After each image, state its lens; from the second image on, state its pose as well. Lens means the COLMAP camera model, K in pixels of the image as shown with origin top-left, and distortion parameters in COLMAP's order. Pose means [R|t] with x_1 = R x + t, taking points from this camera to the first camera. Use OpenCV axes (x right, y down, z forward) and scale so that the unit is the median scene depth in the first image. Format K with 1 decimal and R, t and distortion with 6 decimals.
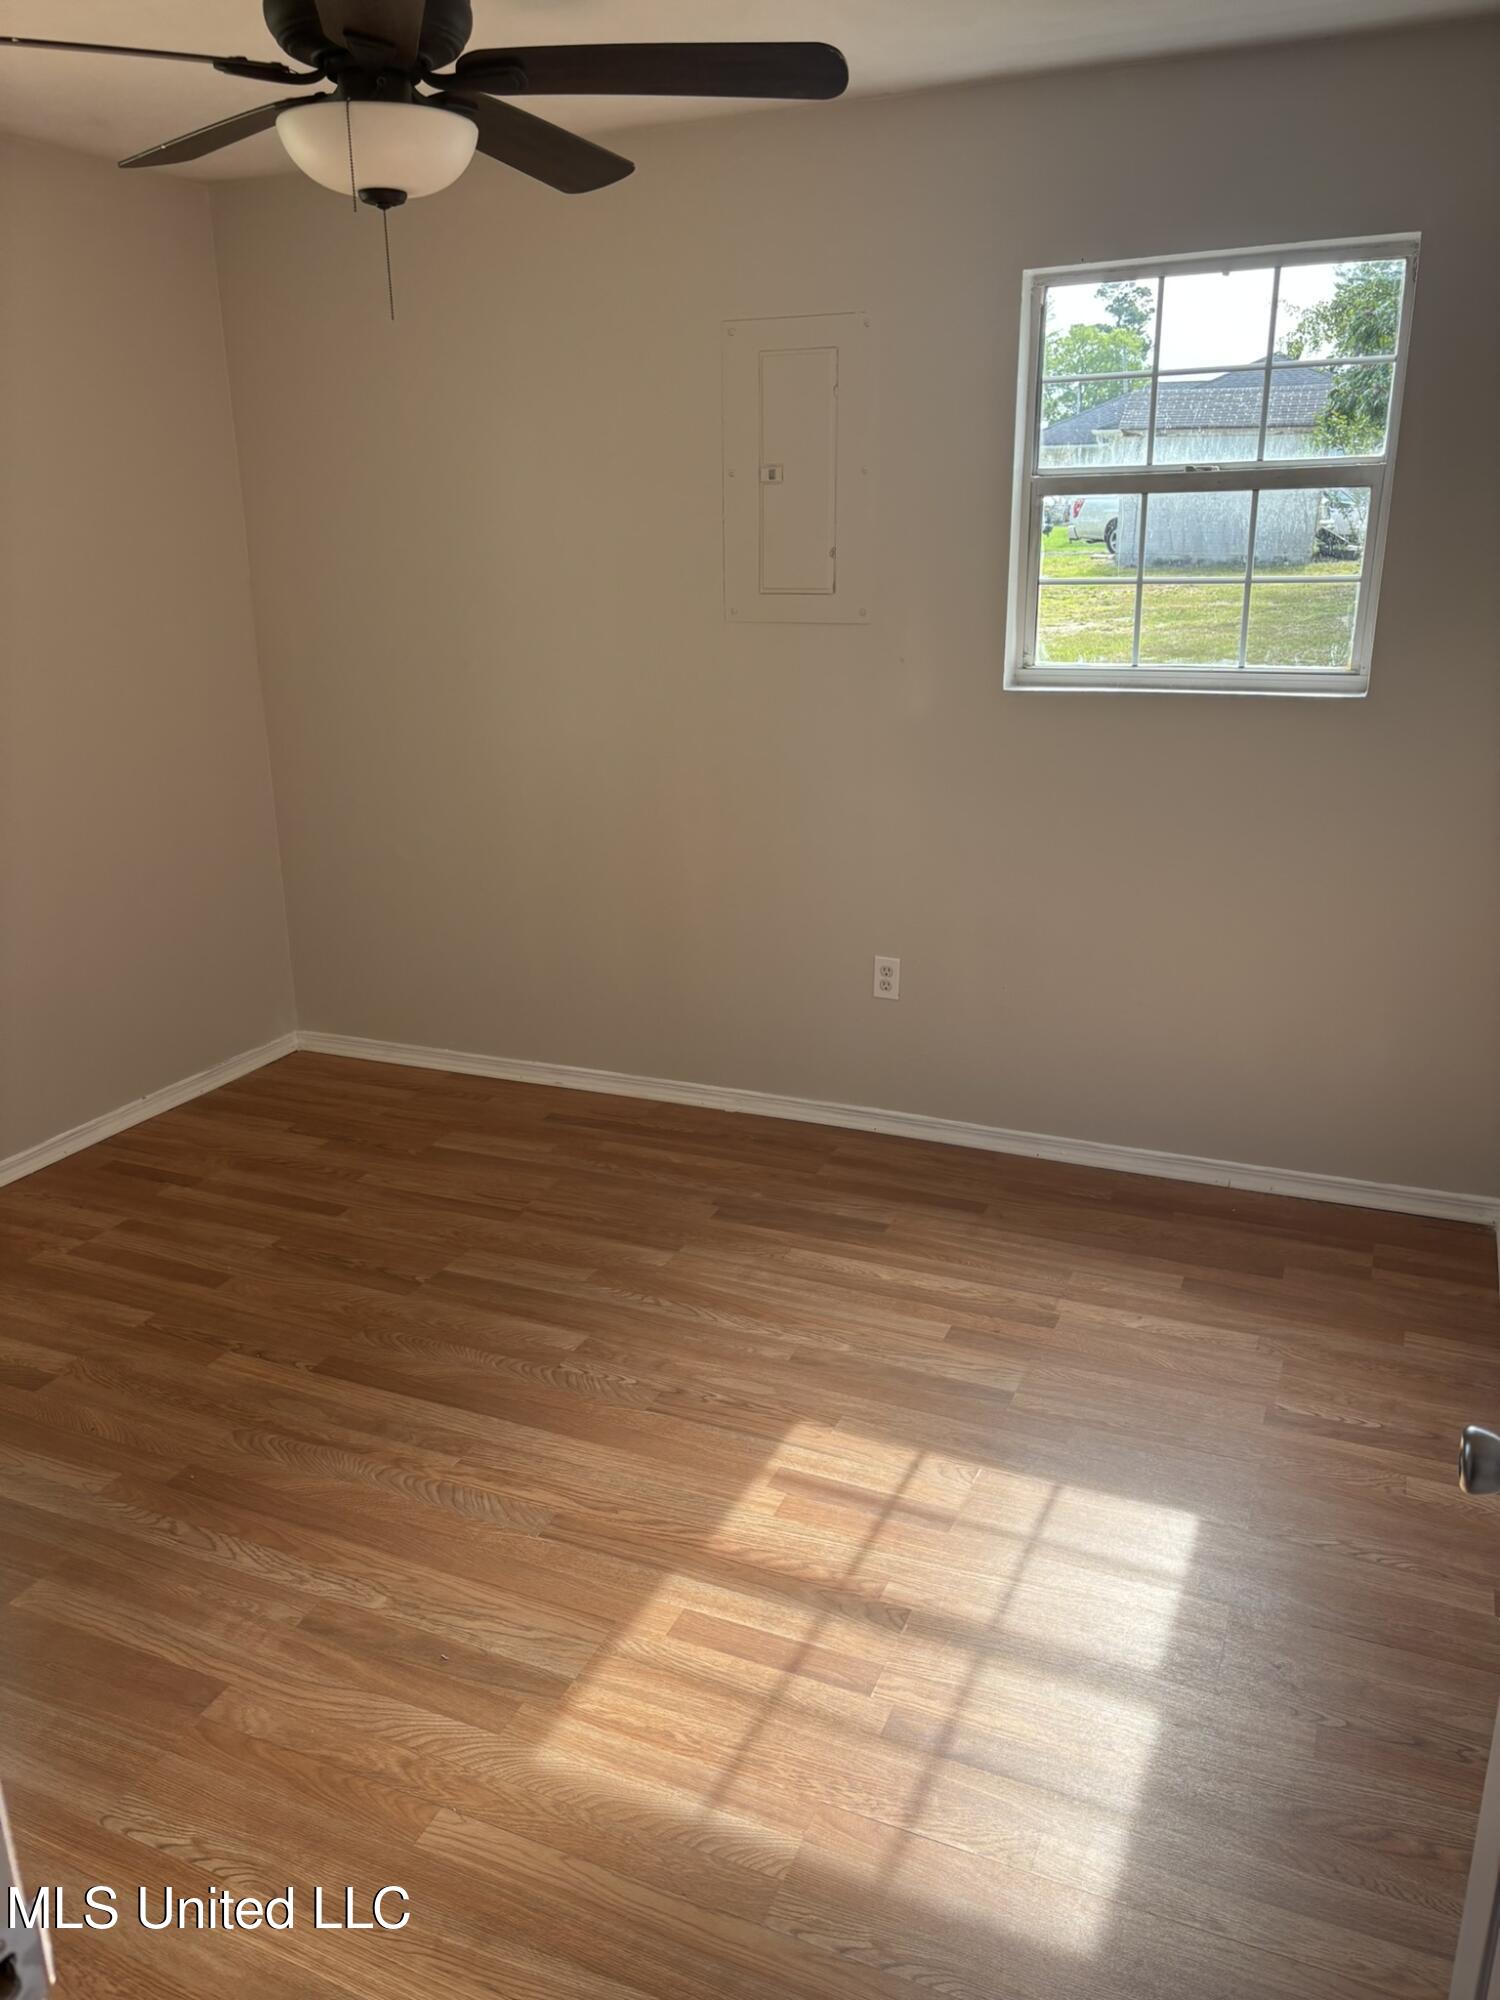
lens RADIAL K [[1520.7, 0, 749.8], [0, 1520.7, 1000.6], [0, 0, 1]] dist [0.017895, -0.005188]
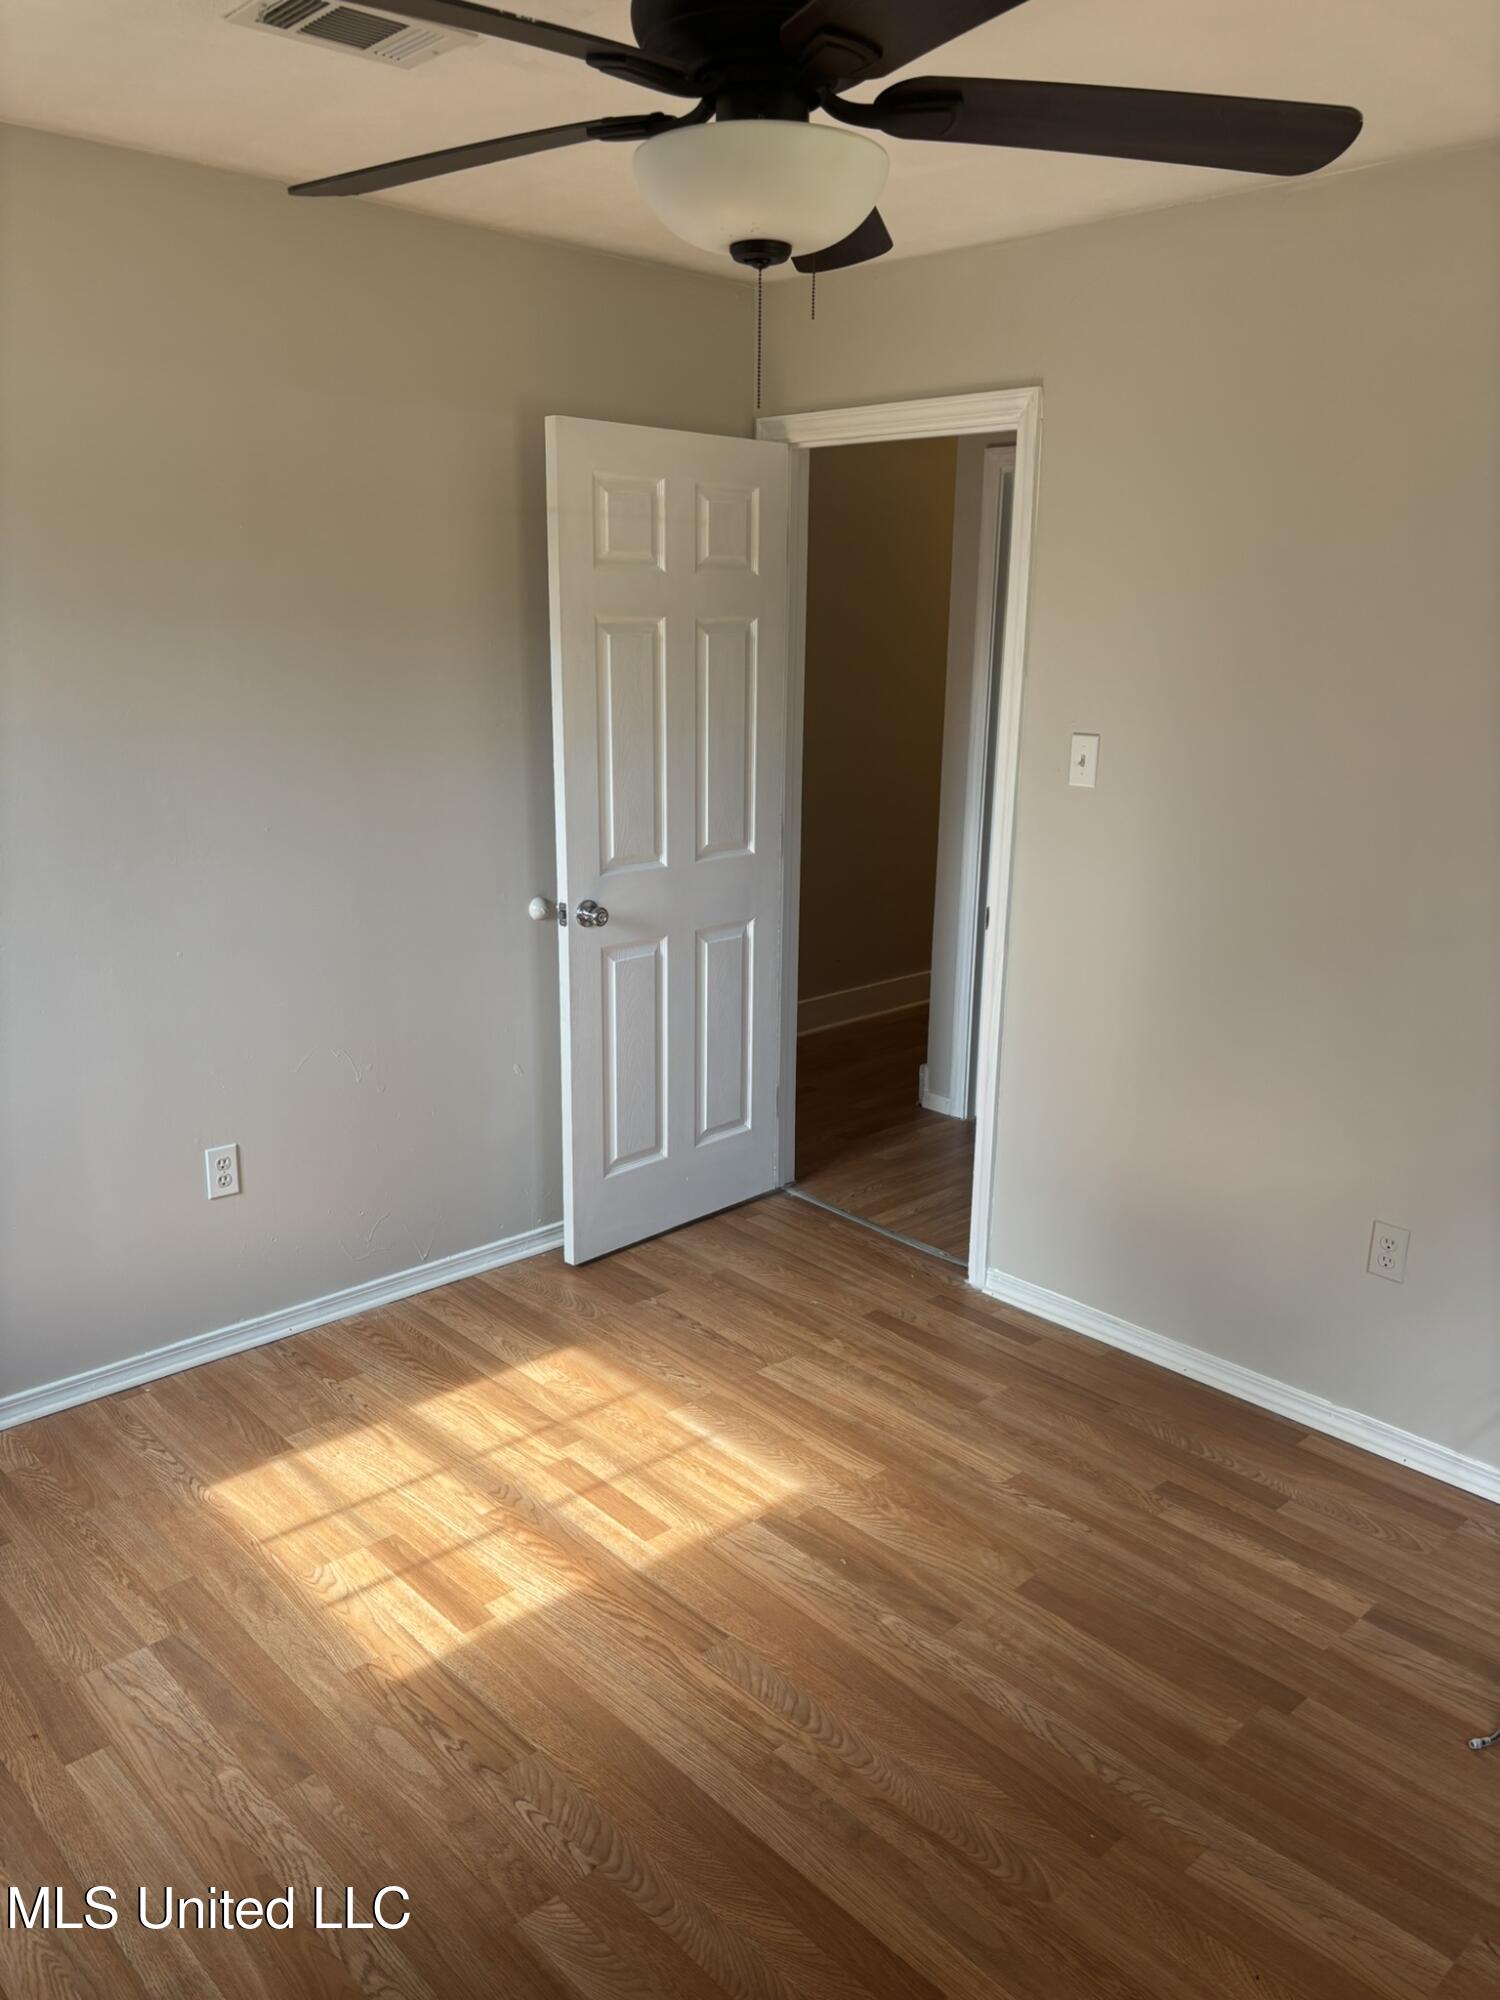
lens RADIAL K [[1520.7, 0, 747.9], [0, 1520.7, 991.9], [0, 0, 1]] dist [0.017895, -0.005188]
pose [[-0.918156, -0.099643, 0.383485, -0.516201], [0.113214, 0.861533, 0.494918, -0.537198], [-0.379700, 0.497828, -0.779740, 1.638991]]
